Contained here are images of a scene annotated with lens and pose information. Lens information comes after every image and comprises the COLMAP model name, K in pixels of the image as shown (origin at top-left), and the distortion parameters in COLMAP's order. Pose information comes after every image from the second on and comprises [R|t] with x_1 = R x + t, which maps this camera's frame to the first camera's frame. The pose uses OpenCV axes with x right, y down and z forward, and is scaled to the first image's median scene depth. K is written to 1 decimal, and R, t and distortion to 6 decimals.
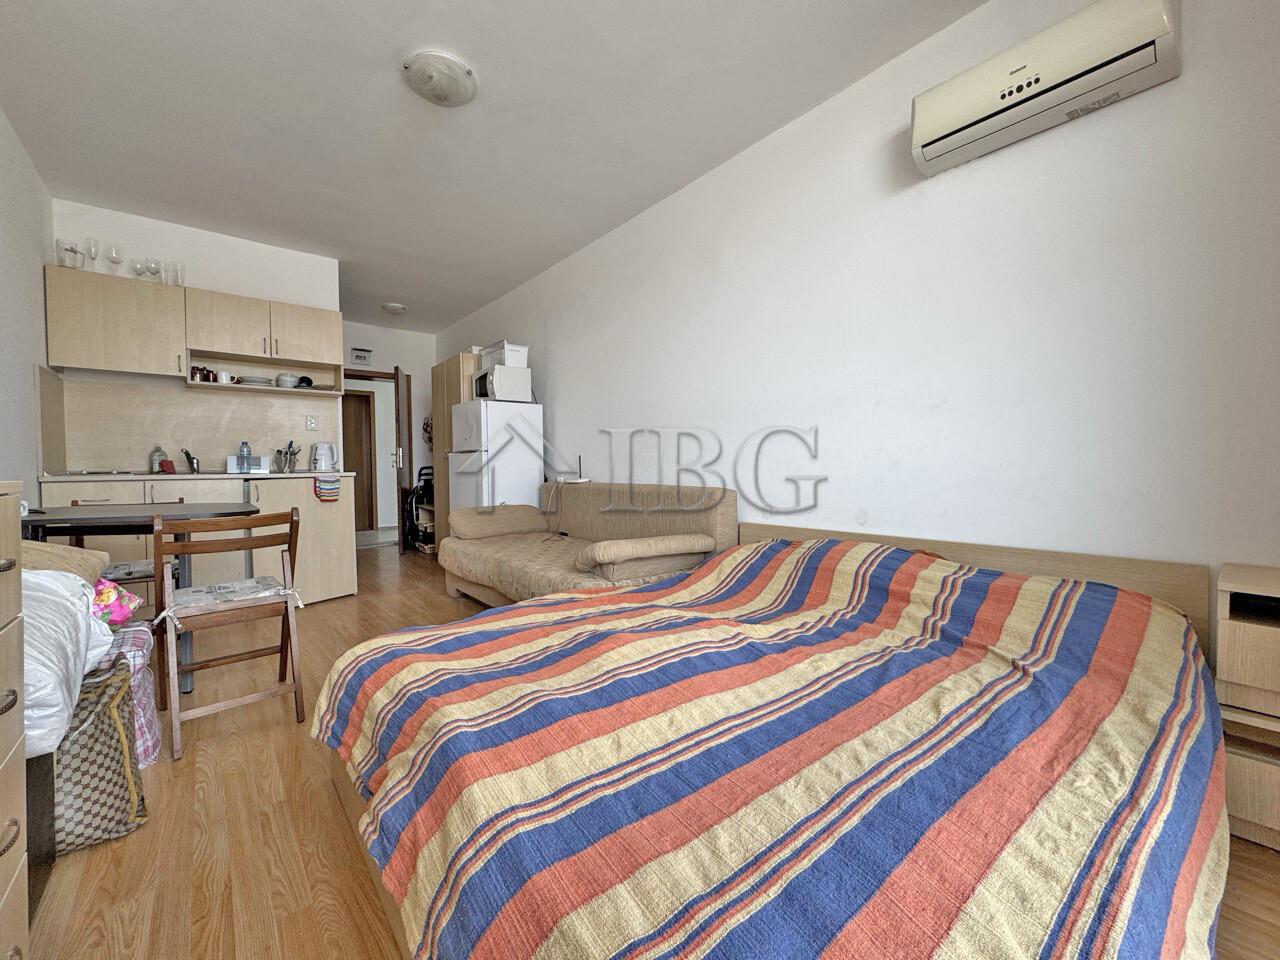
lens RADIAL K [[510.1, 0, 637.9], [0, 510.1, 478.5], [0, 0, 1]] dist [-0.001158, 0.000055]
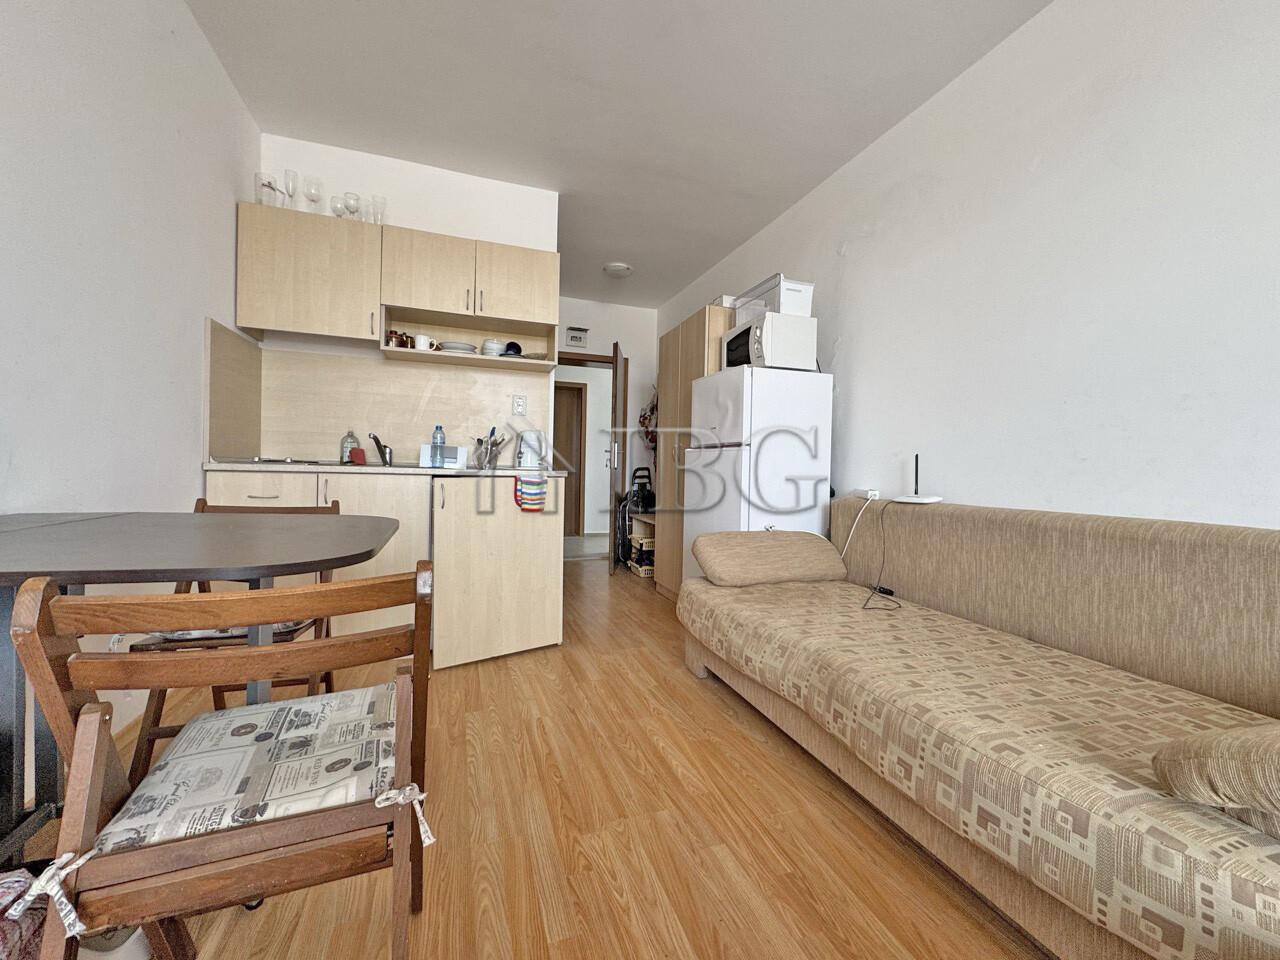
lens RADIAL K [[510.1, 0, 637.9], [0, 510.1, 478.5], [0, 0, 1]] dist [-0.001158, 0.000055]
pose [[0.934823, 0.037698, -0.353108, -0.238773], [-0.041970, 0.999109, -0.004446, -0.003611], [0.352625, 0.018976, 0.935572, 0.419880]]
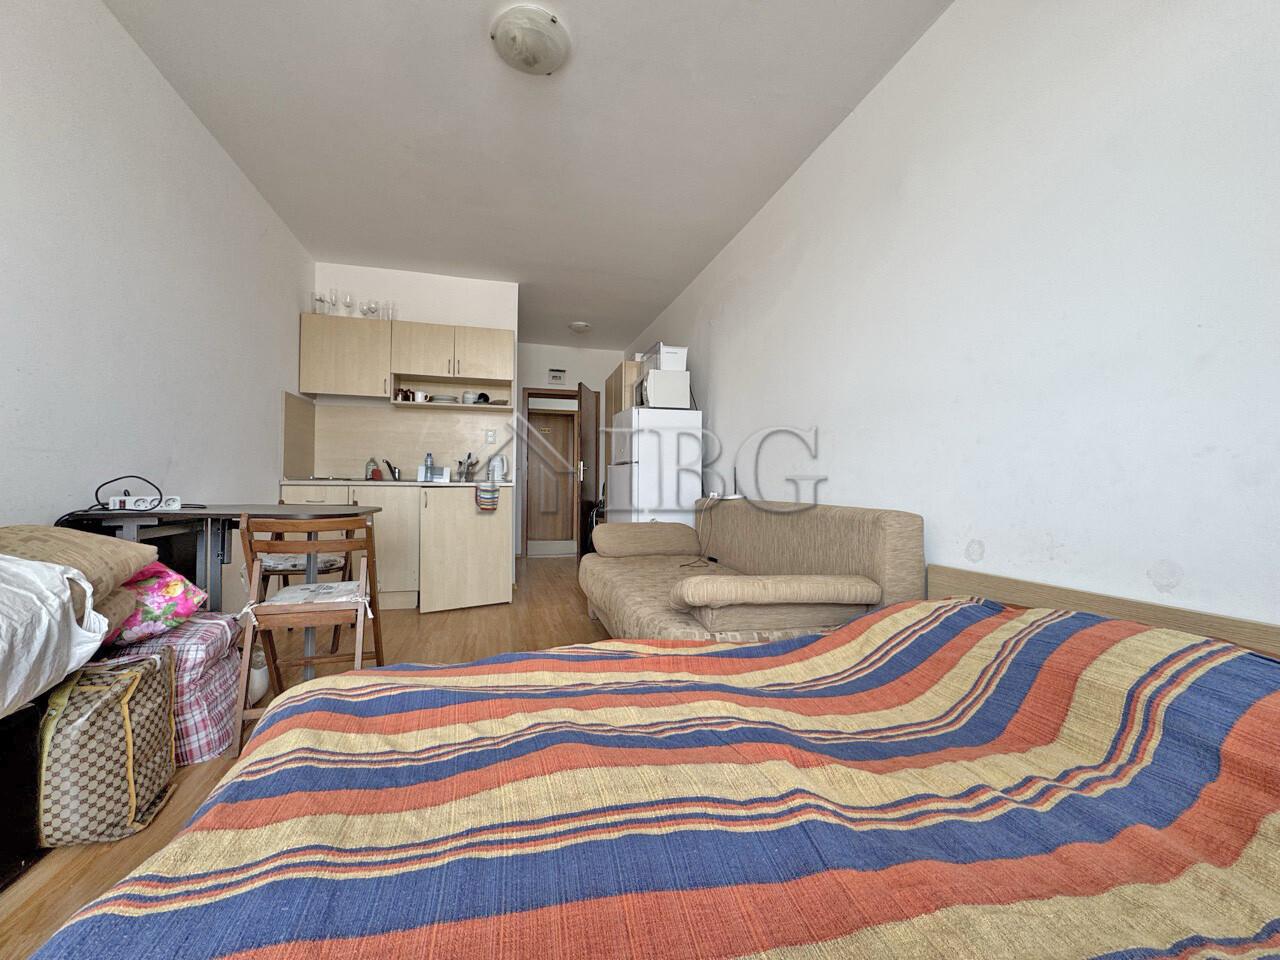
lens RADIAL K [[510.1, 0, 637.9], [0, 510.1, 478.5], [0, 0, 1]] dist [-0.001158, 0.000055]
pose [[0.906558, 0.012209, -0.421905, 0.113763], [-0.028333, 0.999087, -0.031967, 0.005601], [0.421129, 0.040934, 0.906076, 0.197627]]
